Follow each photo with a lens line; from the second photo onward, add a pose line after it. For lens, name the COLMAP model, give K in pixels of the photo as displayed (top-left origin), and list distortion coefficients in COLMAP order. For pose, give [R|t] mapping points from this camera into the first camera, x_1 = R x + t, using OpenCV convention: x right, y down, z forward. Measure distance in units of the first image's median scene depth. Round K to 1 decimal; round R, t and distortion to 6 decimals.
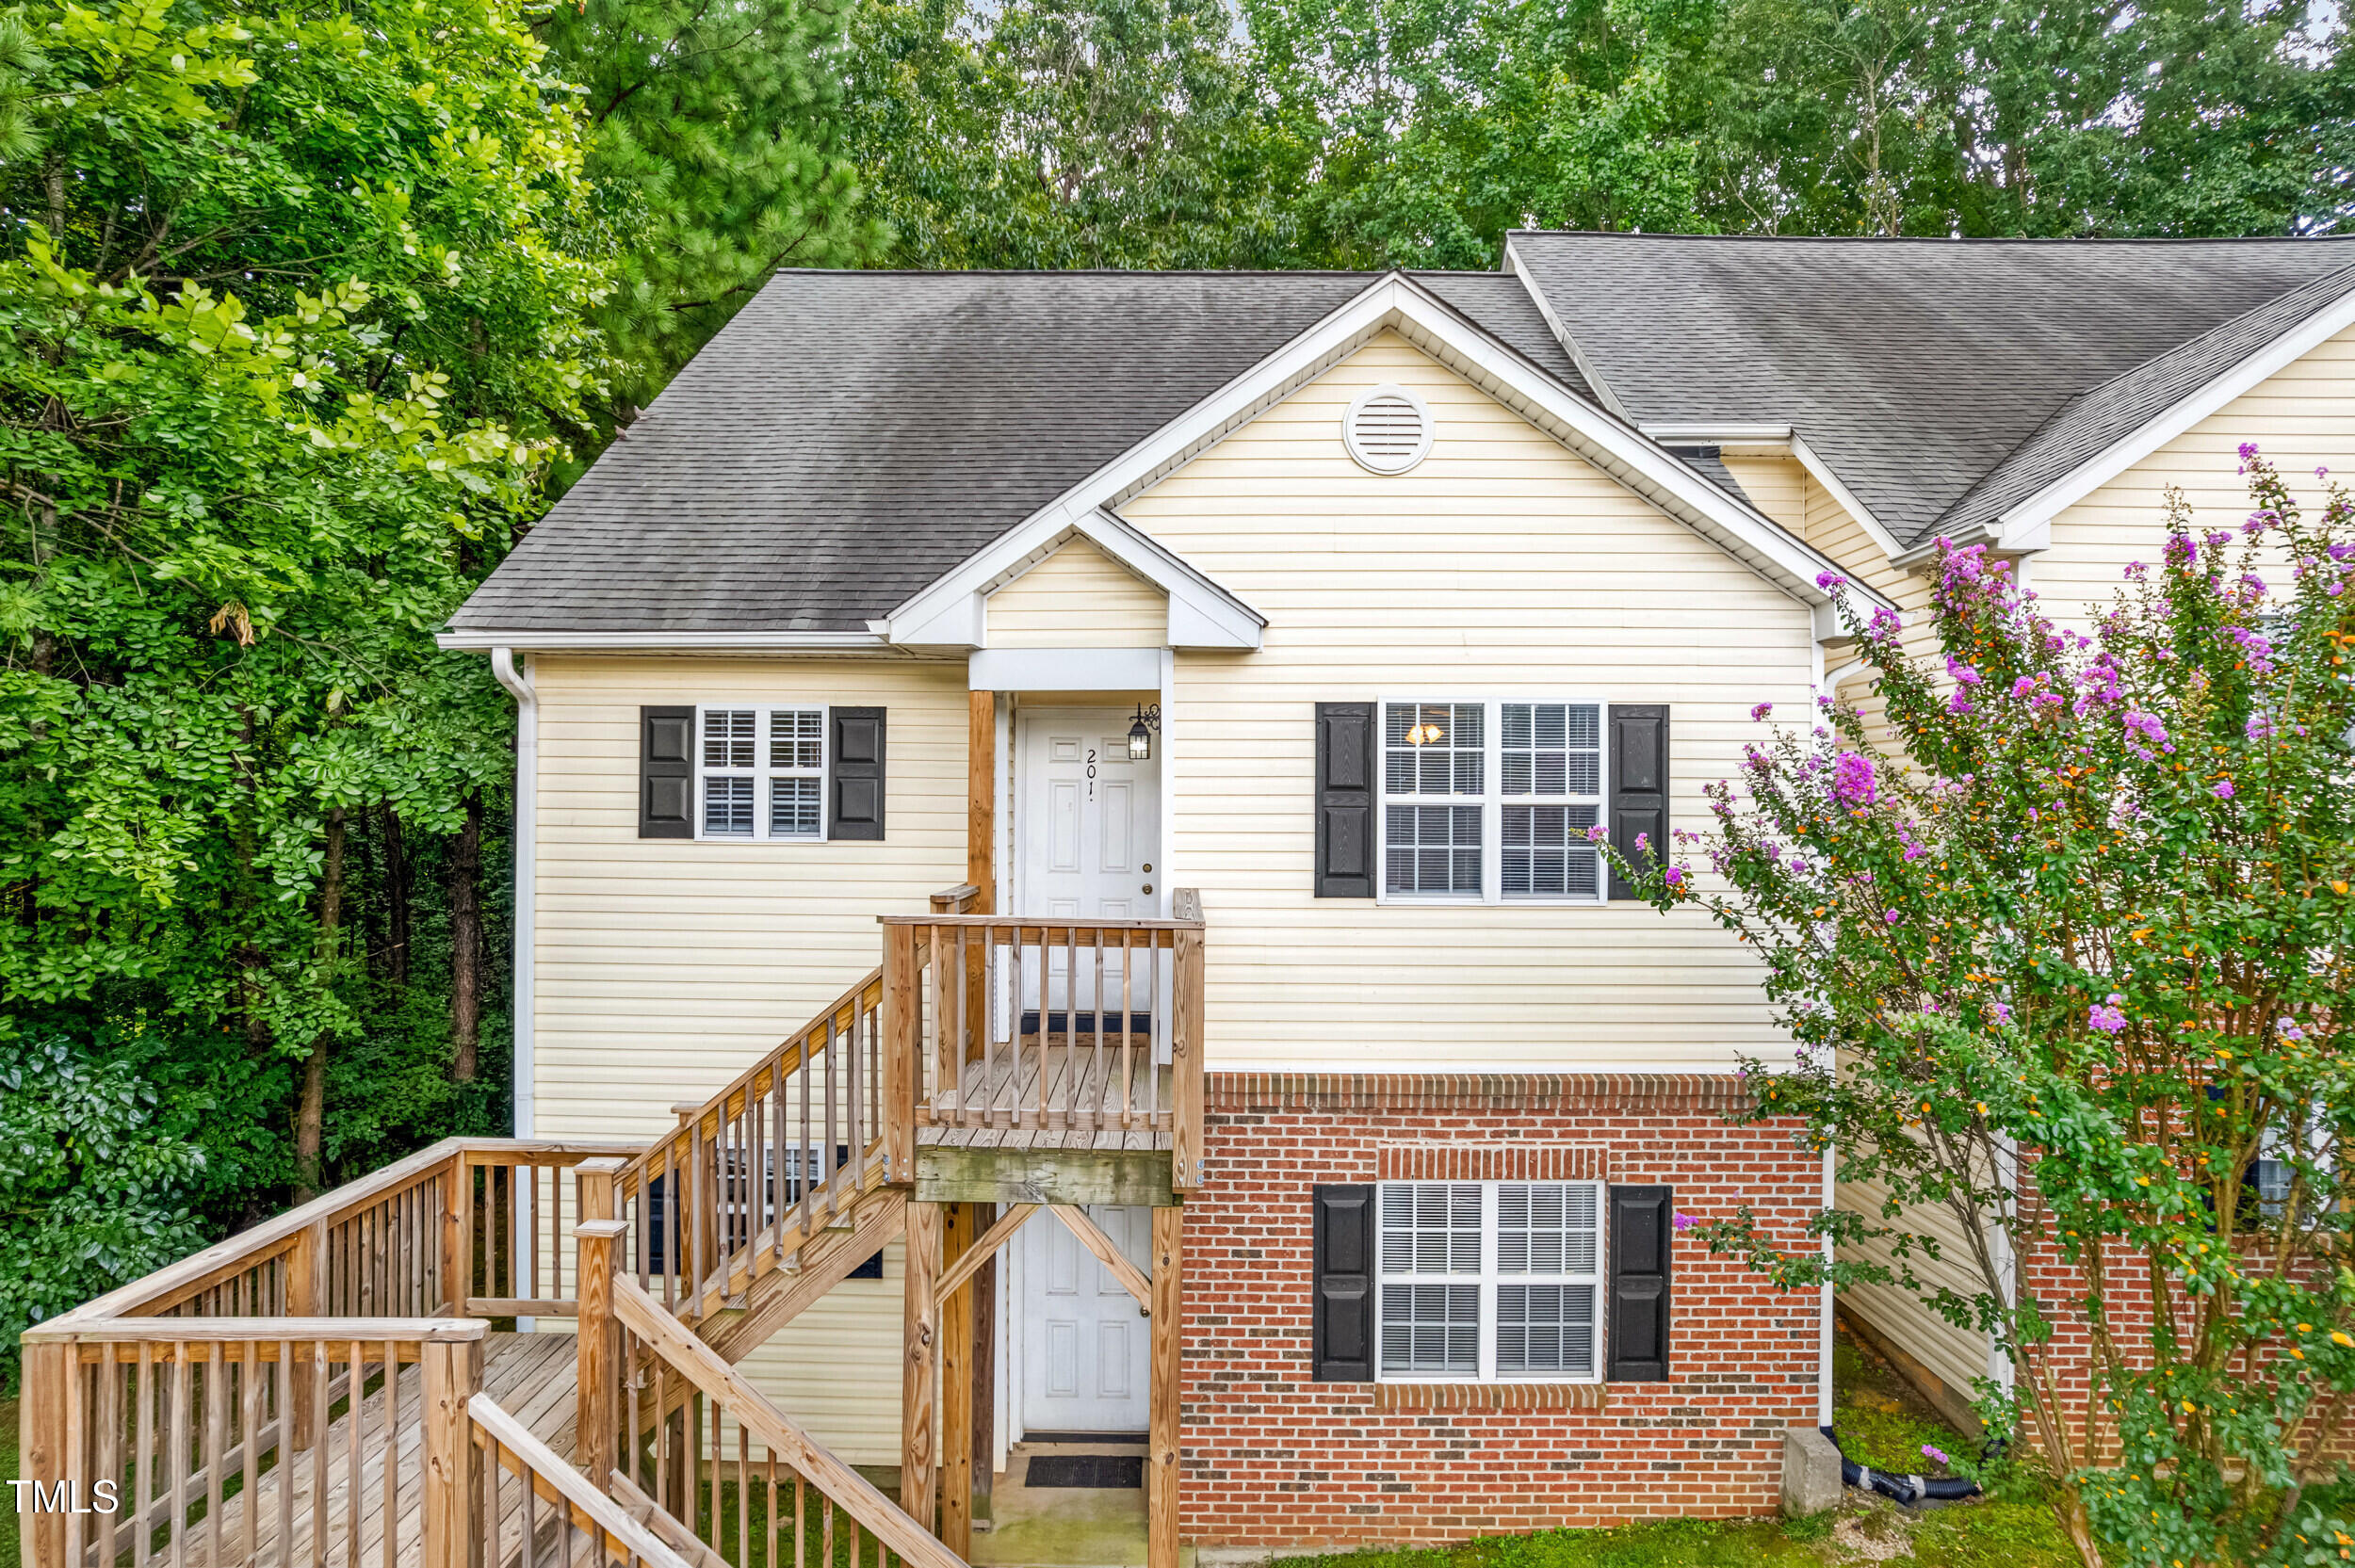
lens RADIAL K [[1522.3, 0, 1188.1], [0, 1522.3, 795.6], [0, 0, 1]] dist [-0.029428, 0.005895]
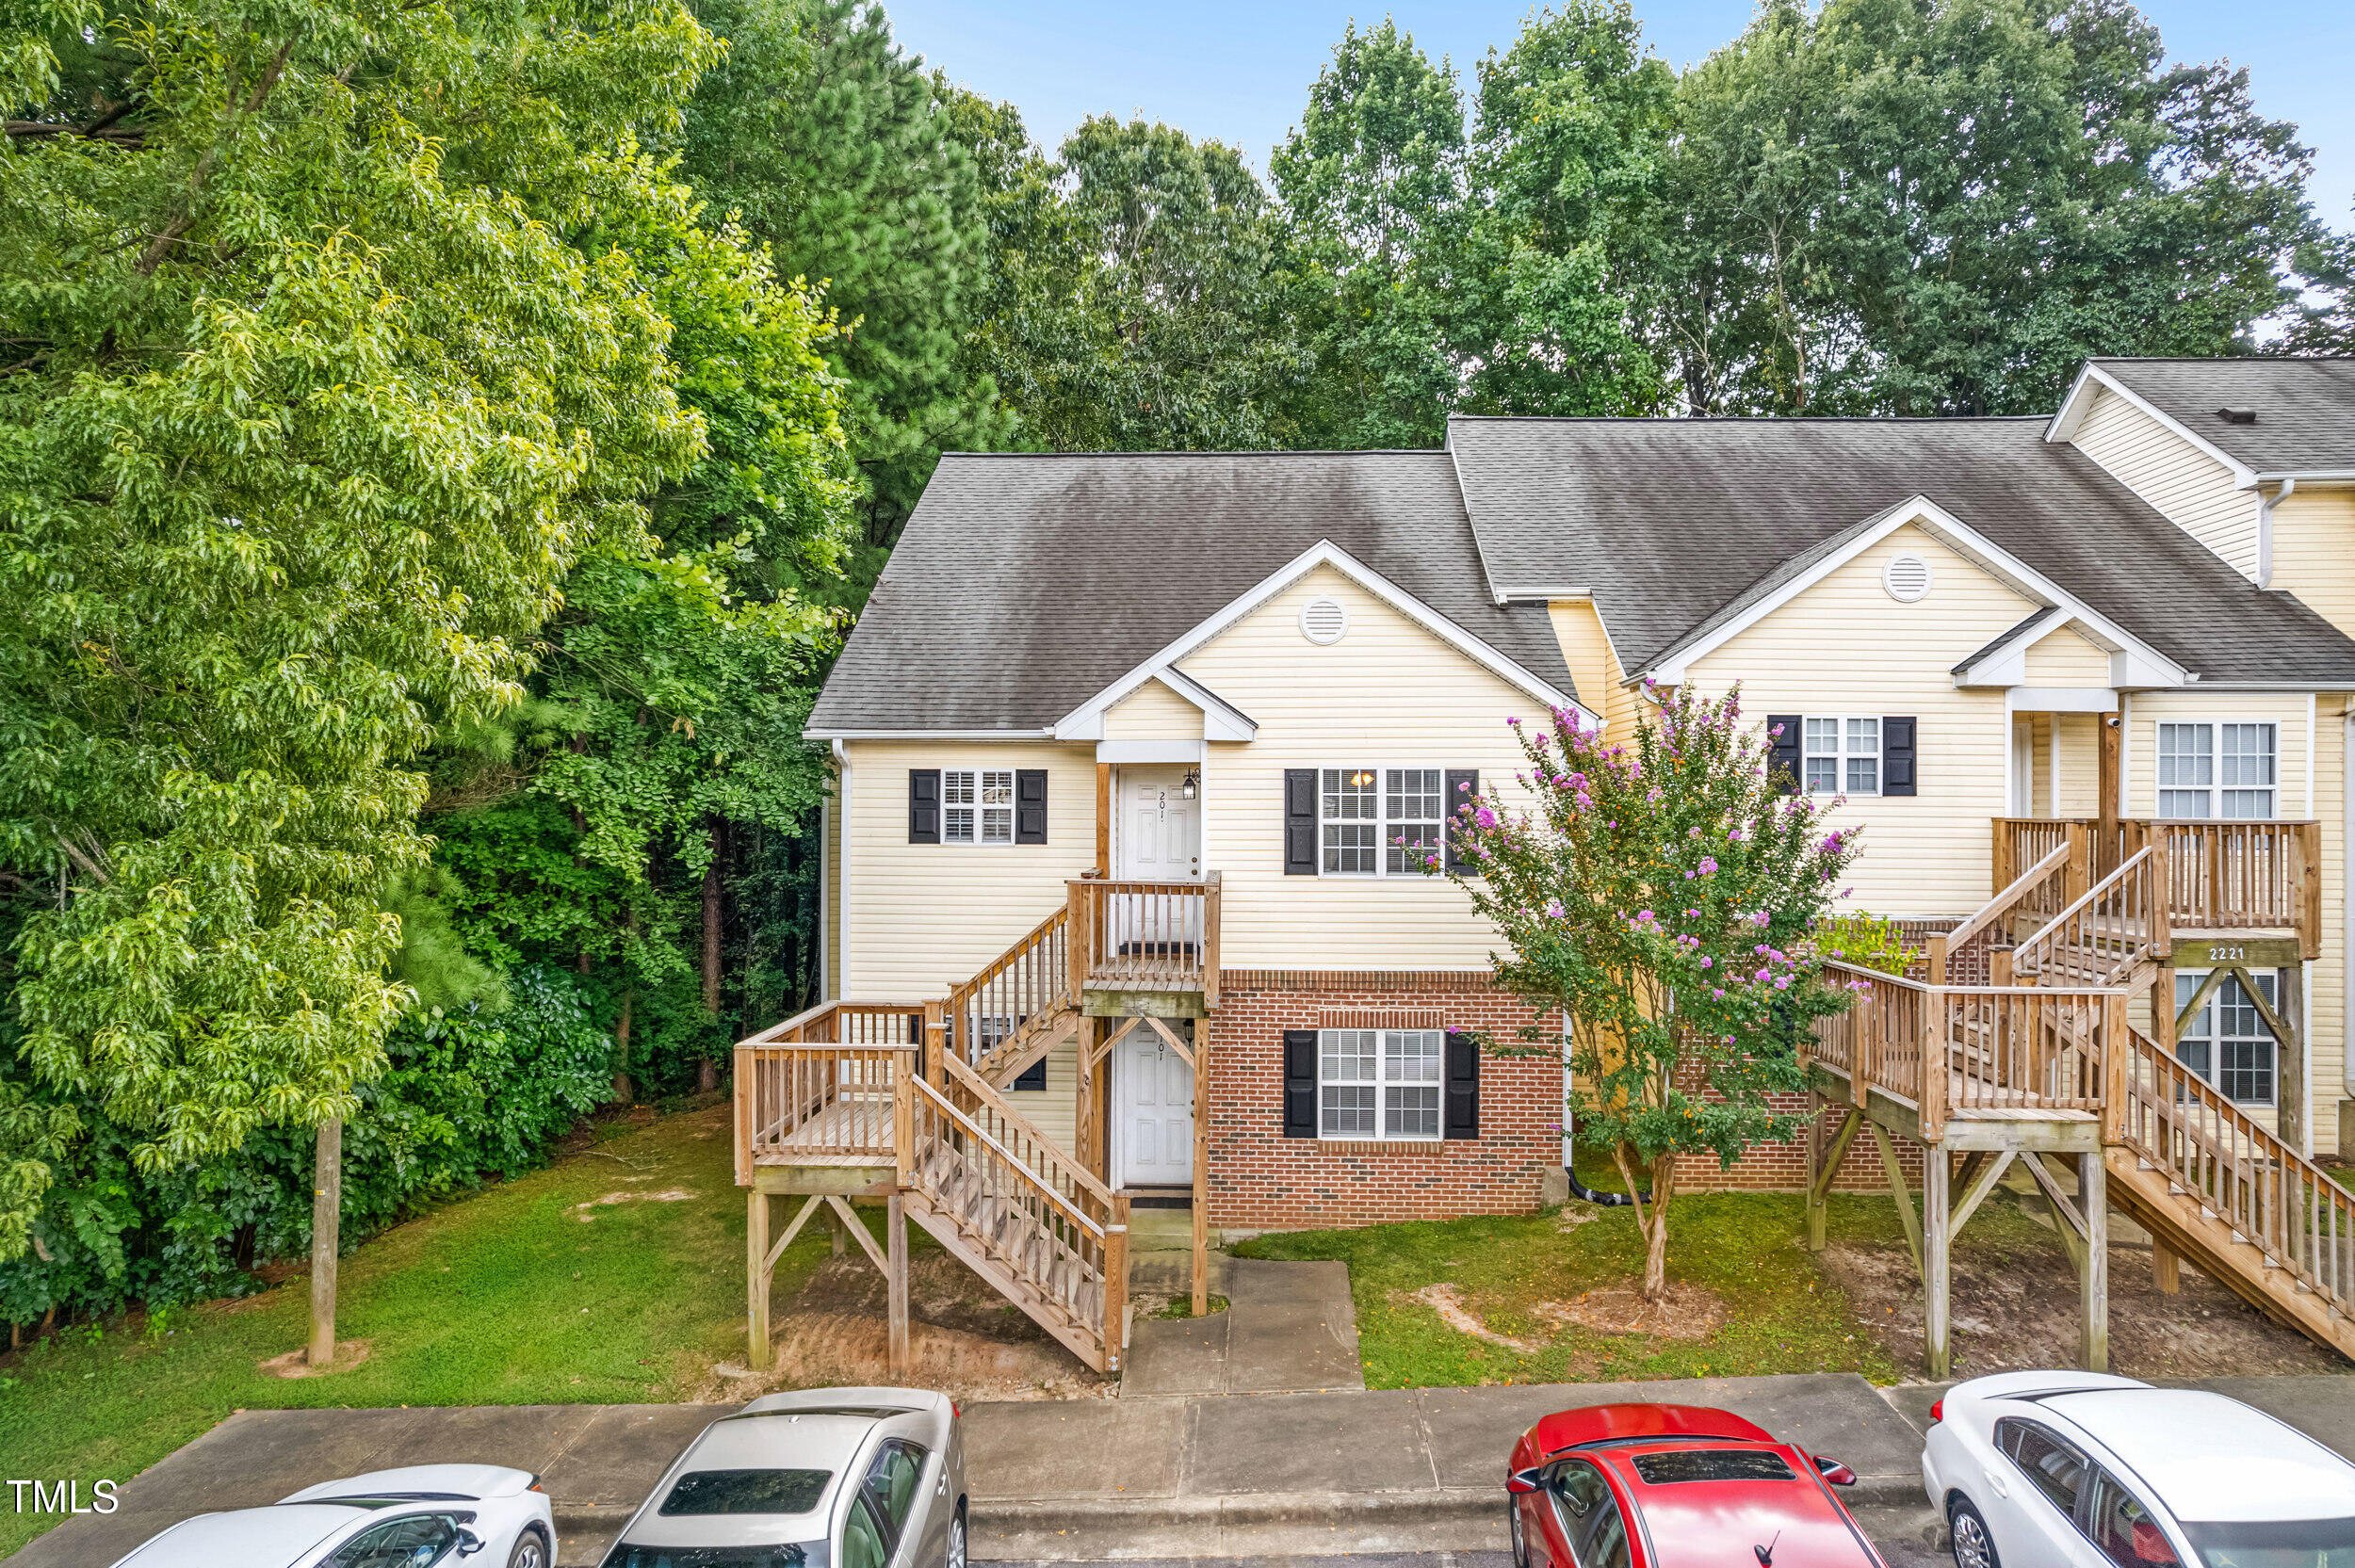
lens RADIAL K [[1522.3, 0, 1179.8], [0, 1522.3, 794.9], [0, 0, 1]] dist [-0.029428, 0.005895]
pose [[0.999053, -0.002808, -0.043425, 0.036744], [0.002710, 0.999994, -0.002325, -0.025974], [0.043431, 0.002205, 0.999054, -0.838795]]
